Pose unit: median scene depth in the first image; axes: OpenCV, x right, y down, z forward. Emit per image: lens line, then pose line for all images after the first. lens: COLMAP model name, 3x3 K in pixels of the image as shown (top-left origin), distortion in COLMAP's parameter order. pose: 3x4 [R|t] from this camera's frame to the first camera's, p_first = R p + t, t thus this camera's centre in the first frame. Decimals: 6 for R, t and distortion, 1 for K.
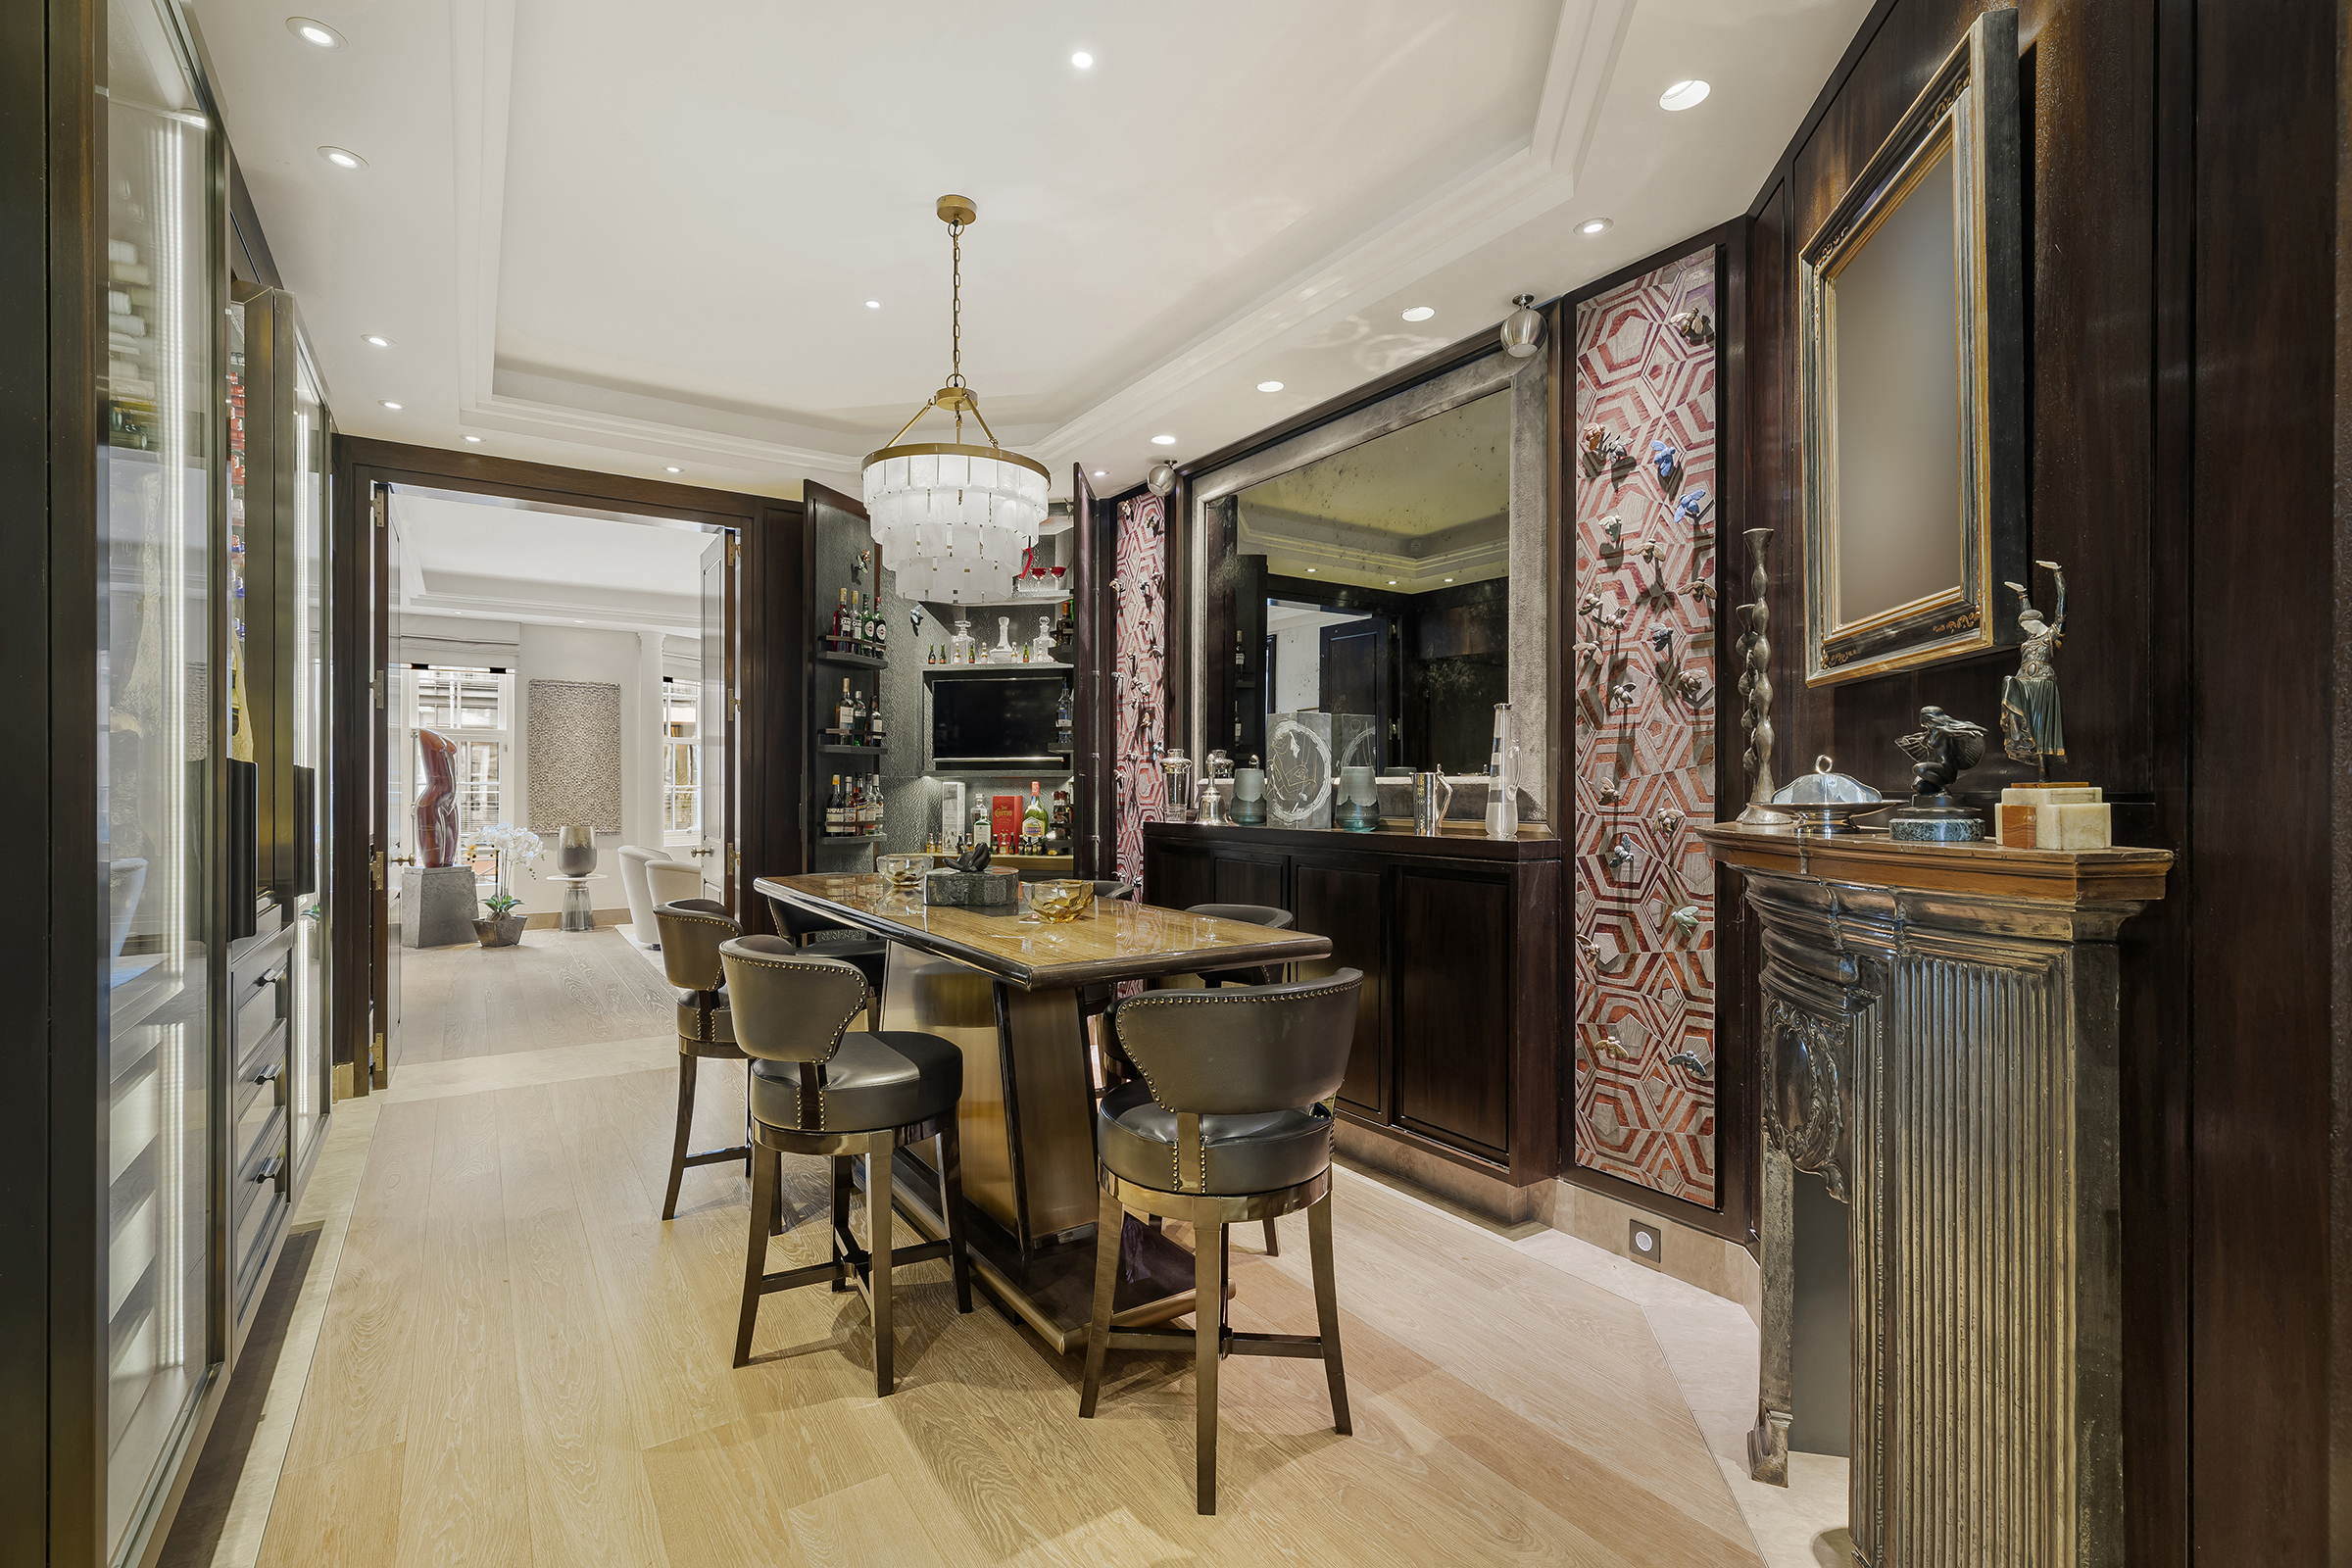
lens RADIAL K [[1070.1, 0, 1160.1], [0, 1070.1, 787.7], [0, 0, 1]] dist [0.001163, 0.000402]
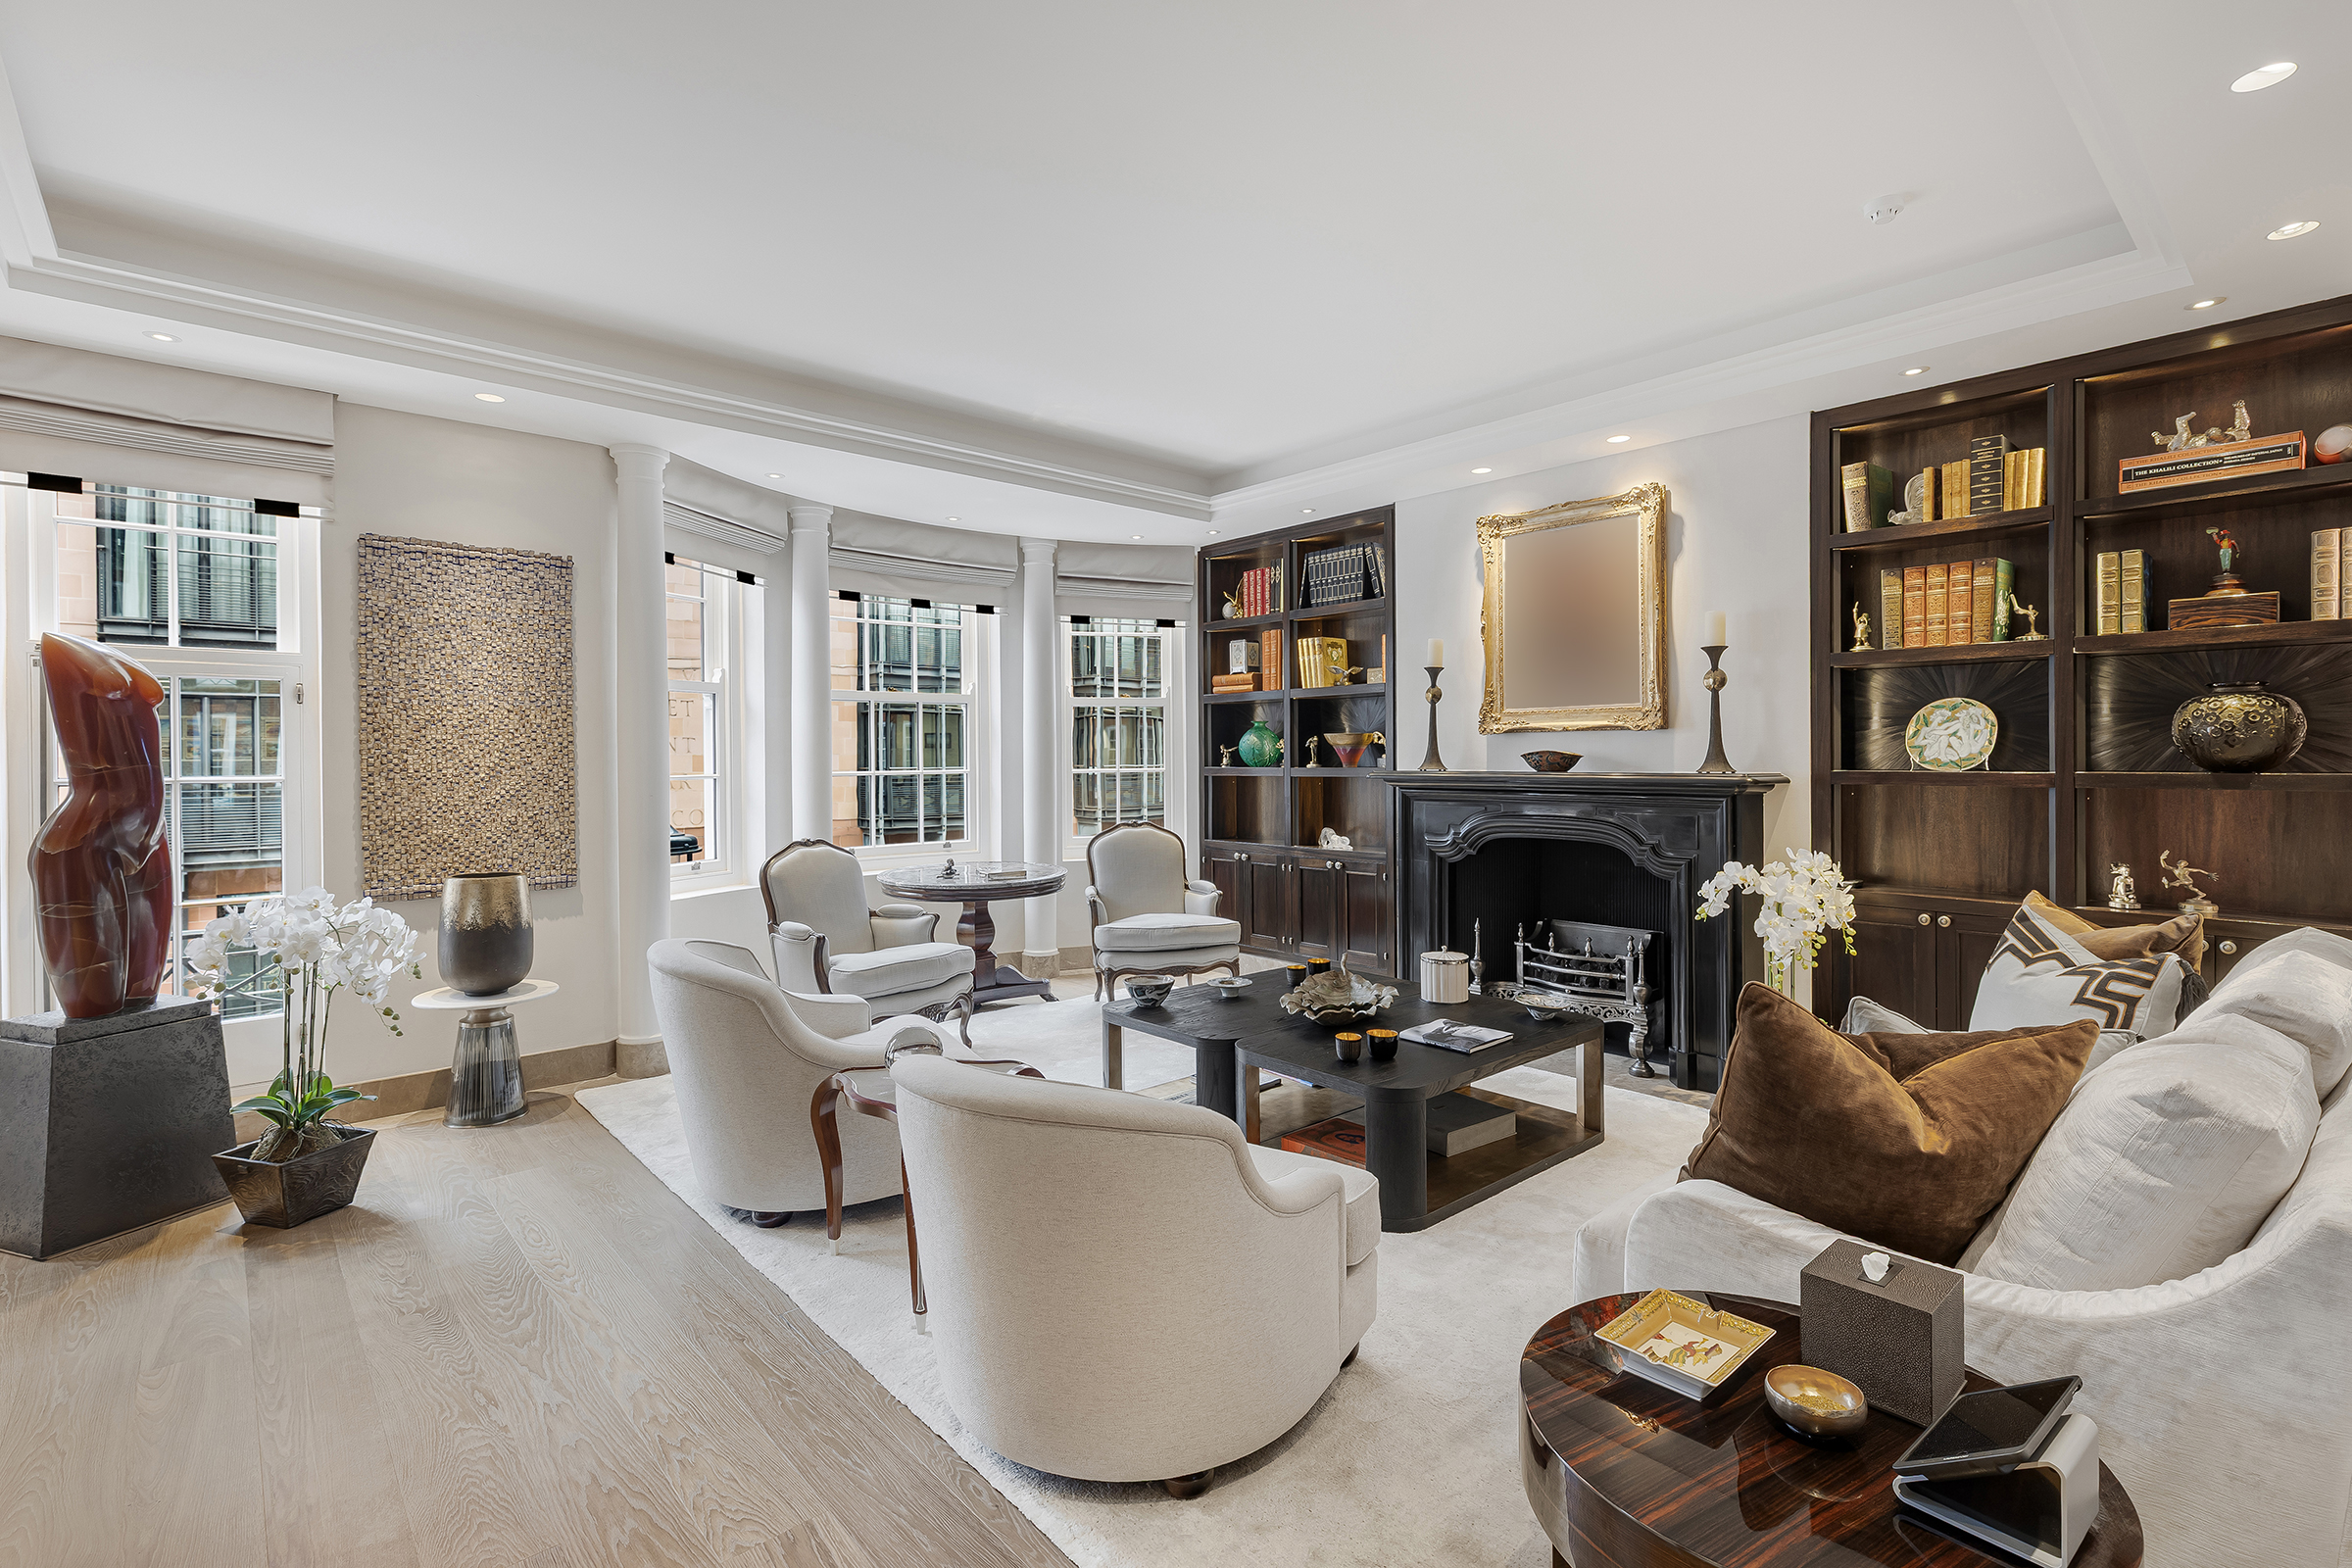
lens RADIAL K [[1070.1, 0, 1163.4], [0, 1070.1, 771.4], [0, 0, 1]] dist [0.001163, 0.000402]
pose [[0.988296, -0.004115, 0.152491, -0.341907], [0.002225, 0.999919, 0.012560, -0.011175], [-0.152531, -0.012073, 0.988225, 0.534798]]
